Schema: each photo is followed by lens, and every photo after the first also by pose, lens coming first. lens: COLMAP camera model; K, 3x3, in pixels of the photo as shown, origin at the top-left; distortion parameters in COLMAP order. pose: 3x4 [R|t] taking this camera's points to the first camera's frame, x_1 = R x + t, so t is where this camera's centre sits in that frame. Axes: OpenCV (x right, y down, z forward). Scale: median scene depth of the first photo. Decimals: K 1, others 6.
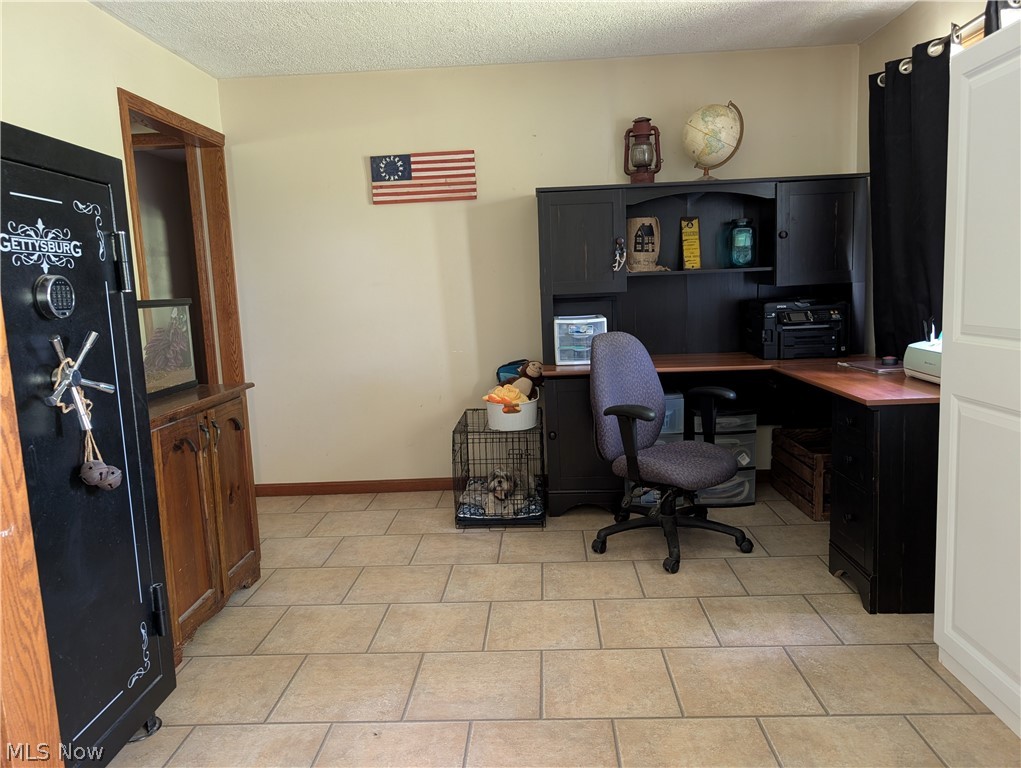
lens RADIAL K [[728.1, 0, 516.5], [0, 728.1, 381.5], [0, 0, 1]] dist [0.005464, -0.024768]
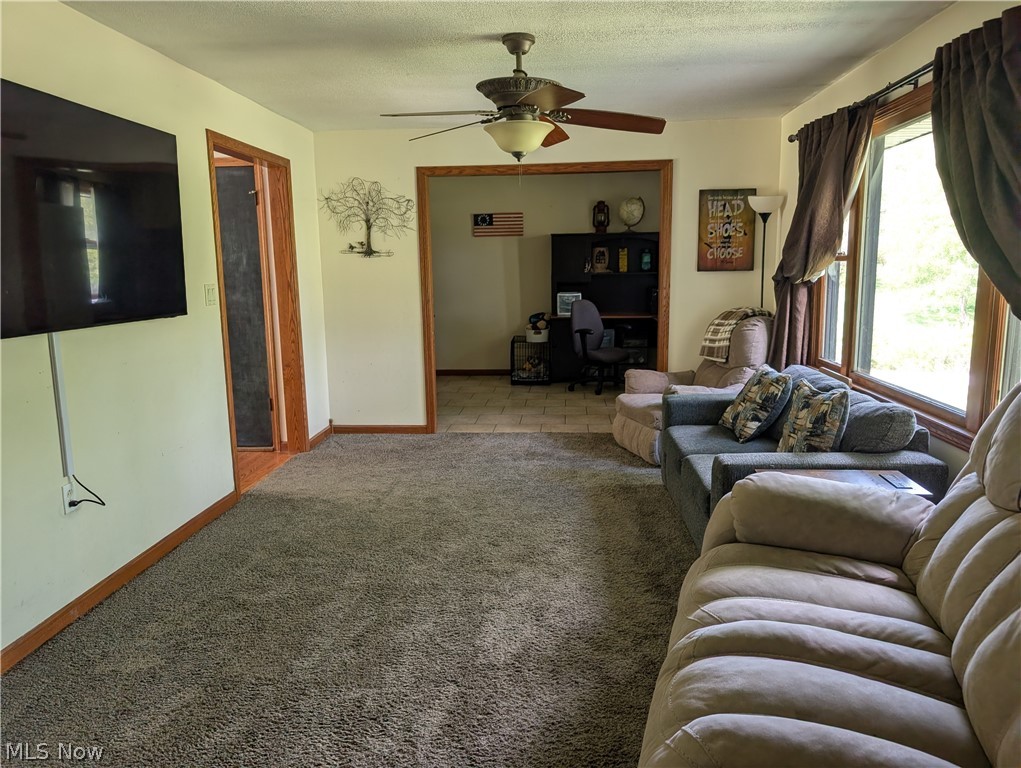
lens RADIAL K [[725.6, 0, 522.6], [0, 725.6, 392.5], [0, 0, 1]] dist [0.014812, -0.028775]
pose [[0.999219, 0.032098, -0.023036, 0.007266], [-0.031176, 0.998740, 0.039329, 0.128180], [0.024270, -0.038580, 0.998961, -1.183255]]
